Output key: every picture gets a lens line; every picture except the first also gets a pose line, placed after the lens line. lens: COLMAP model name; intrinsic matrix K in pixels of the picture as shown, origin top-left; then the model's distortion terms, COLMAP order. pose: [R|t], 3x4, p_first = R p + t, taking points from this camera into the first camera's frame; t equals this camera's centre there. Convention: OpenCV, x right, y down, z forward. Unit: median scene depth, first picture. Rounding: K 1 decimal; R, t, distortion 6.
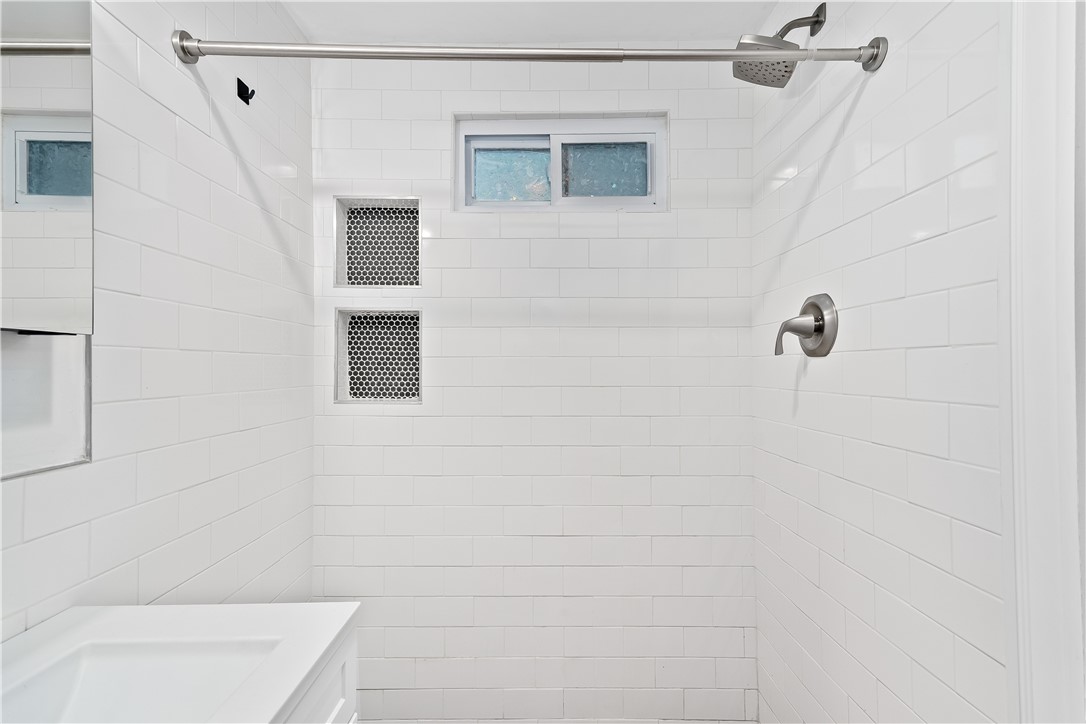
lens RADIAL K [[493.2, 0, 543.6], [0, 493.2, 362.7], [0, 0, 1]] dist [0.022369, 0.002421]
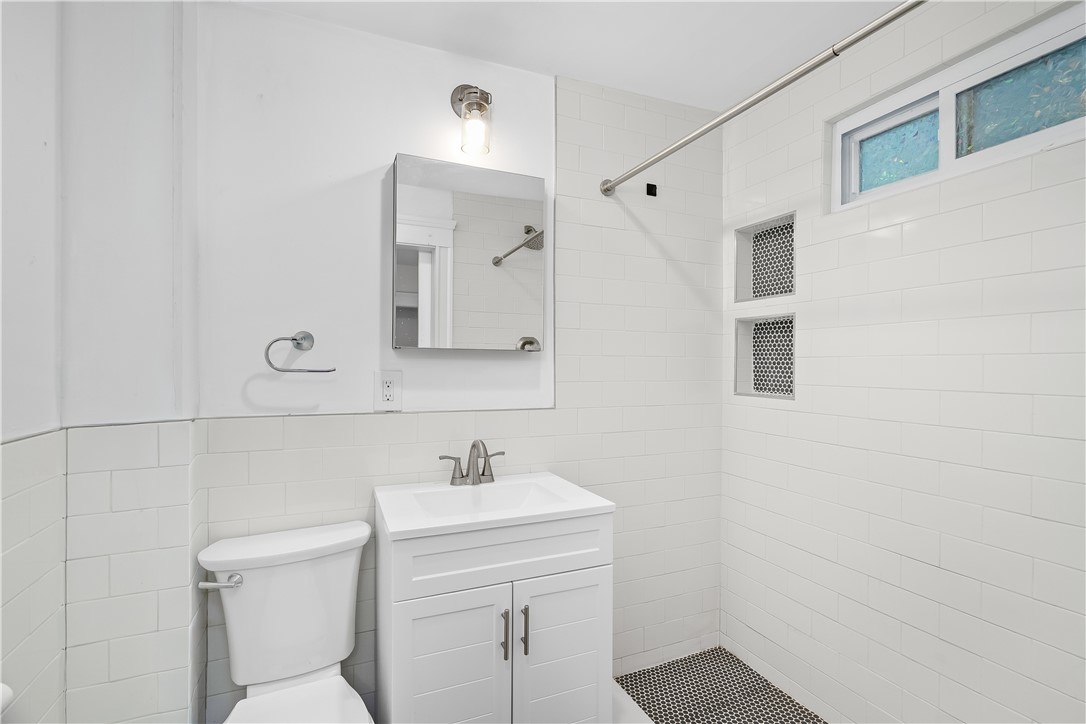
lens RADIAL K [[493.2, 0, 546.8], [0, 493.2, 363.8], [0, 0, 1]] dist [0.022369, 0.002421]
pose [[0.425080, -0.000744, -0.905155, 0.503450], [0.003455, 0.999994, 0.000800, 0.000602], [0.905149, -0.003467, 0.425080, 0.031925]]
